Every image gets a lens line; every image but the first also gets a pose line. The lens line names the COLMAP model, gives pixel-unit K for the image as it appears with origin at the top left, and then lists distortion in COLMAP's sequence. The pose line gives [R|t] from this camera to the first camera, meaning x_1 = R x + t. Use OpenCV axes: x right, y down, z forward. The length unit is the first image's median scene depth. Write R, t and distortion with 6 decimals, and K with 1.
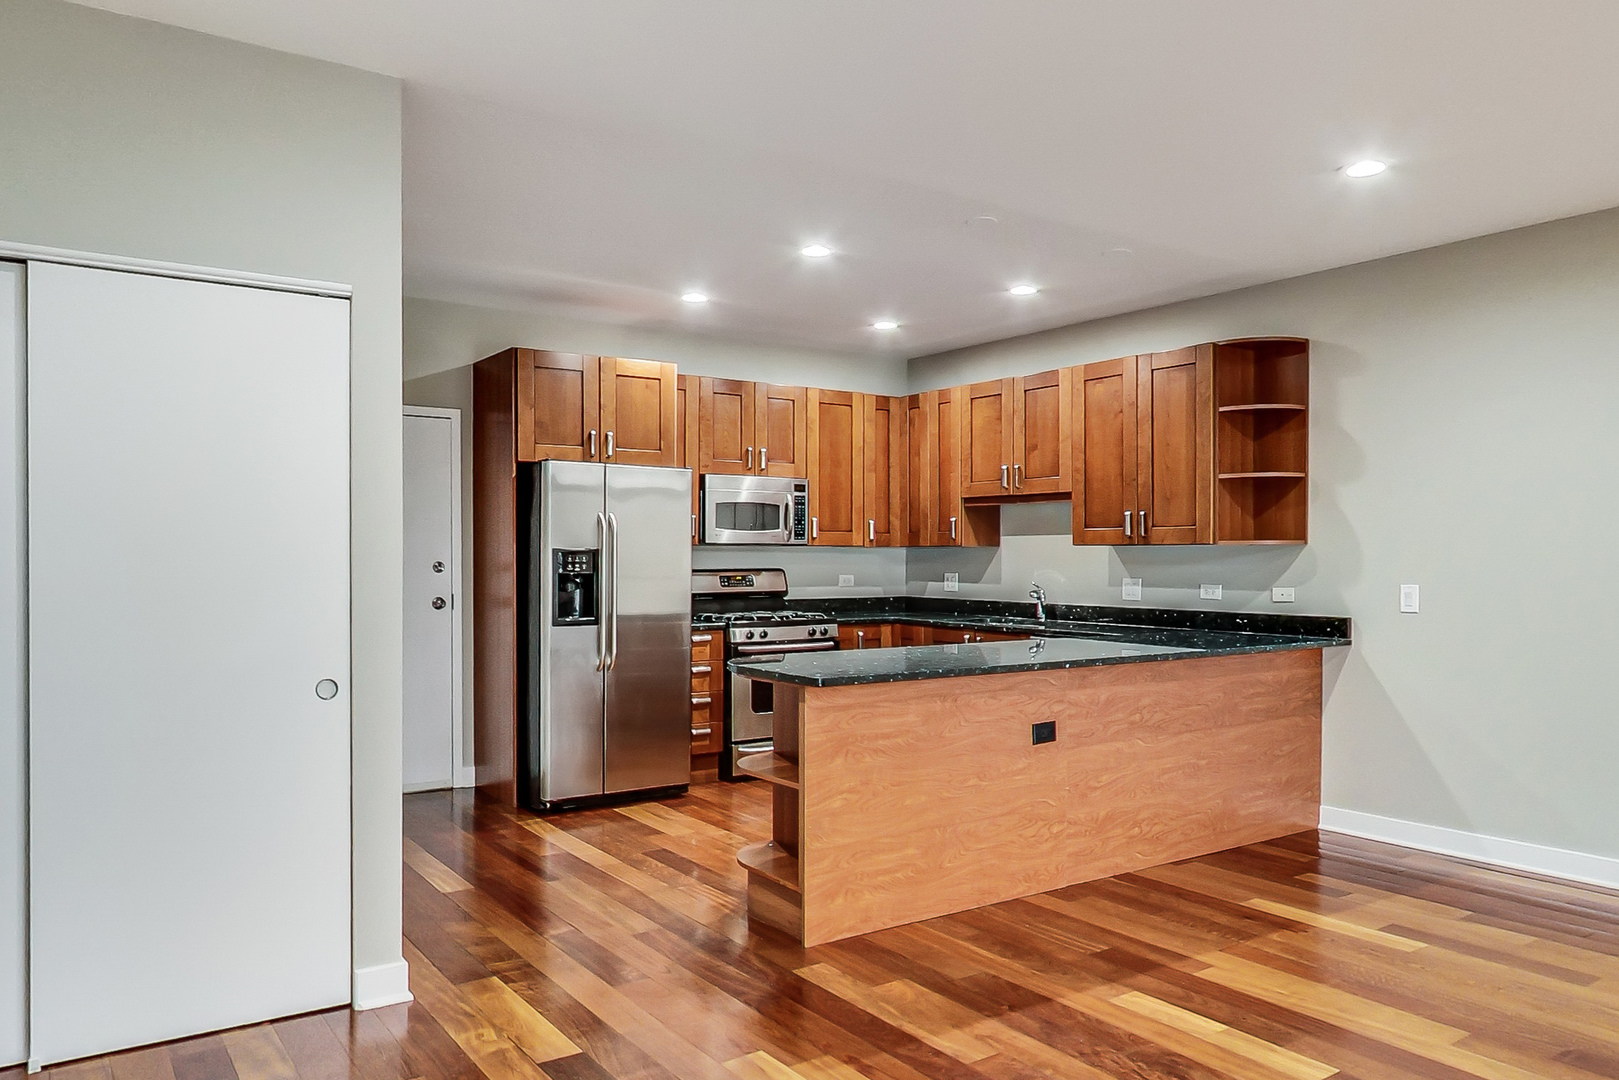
lens RADIAL K [[1129.2, 0, 811.0], [0, 1129.2, 564.8], [0, 0, 1]] dist [0.000378, -0.000032]
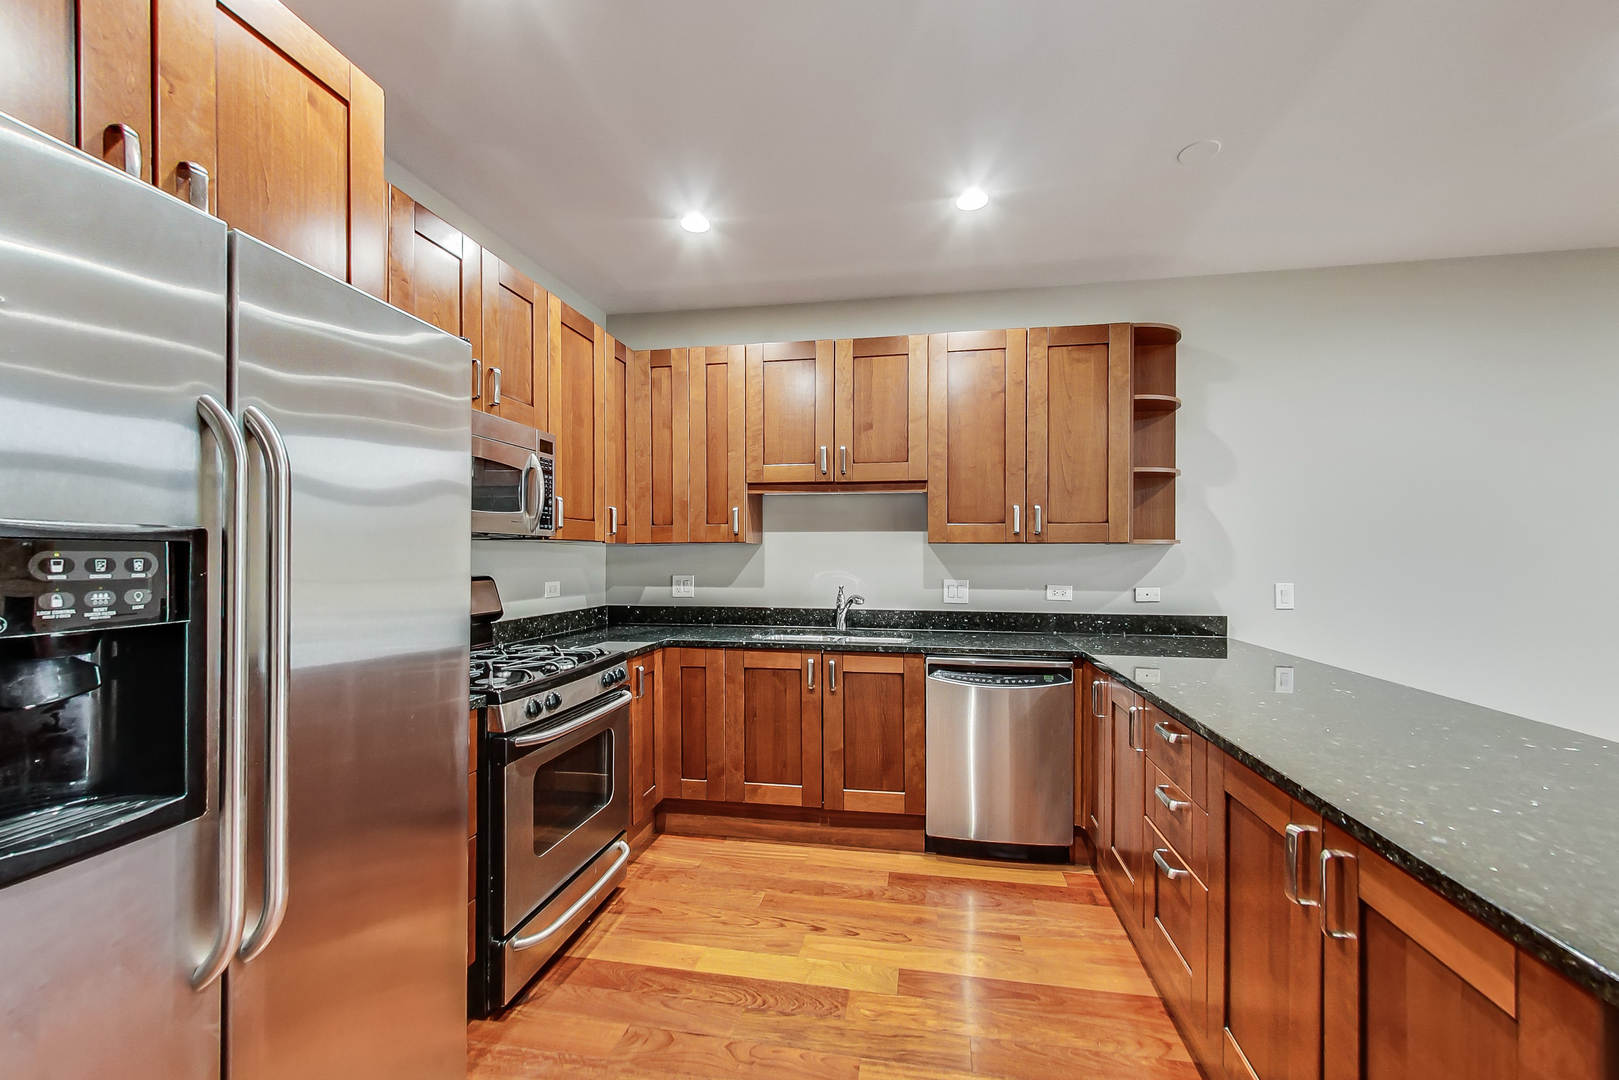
lens RADIAL K [[643.7, 0, 801.3], [0, 643.7, 542.1], [0, 0, 1]] dist [0.001003, 0.000130]
pose [[0.716231, 0.014588, 0.697711, -0.172651], [0.003622, 0.999690, -0.024619, -0.006005], [-0.697854, 0.020160, 0.715956, 0.703352]]
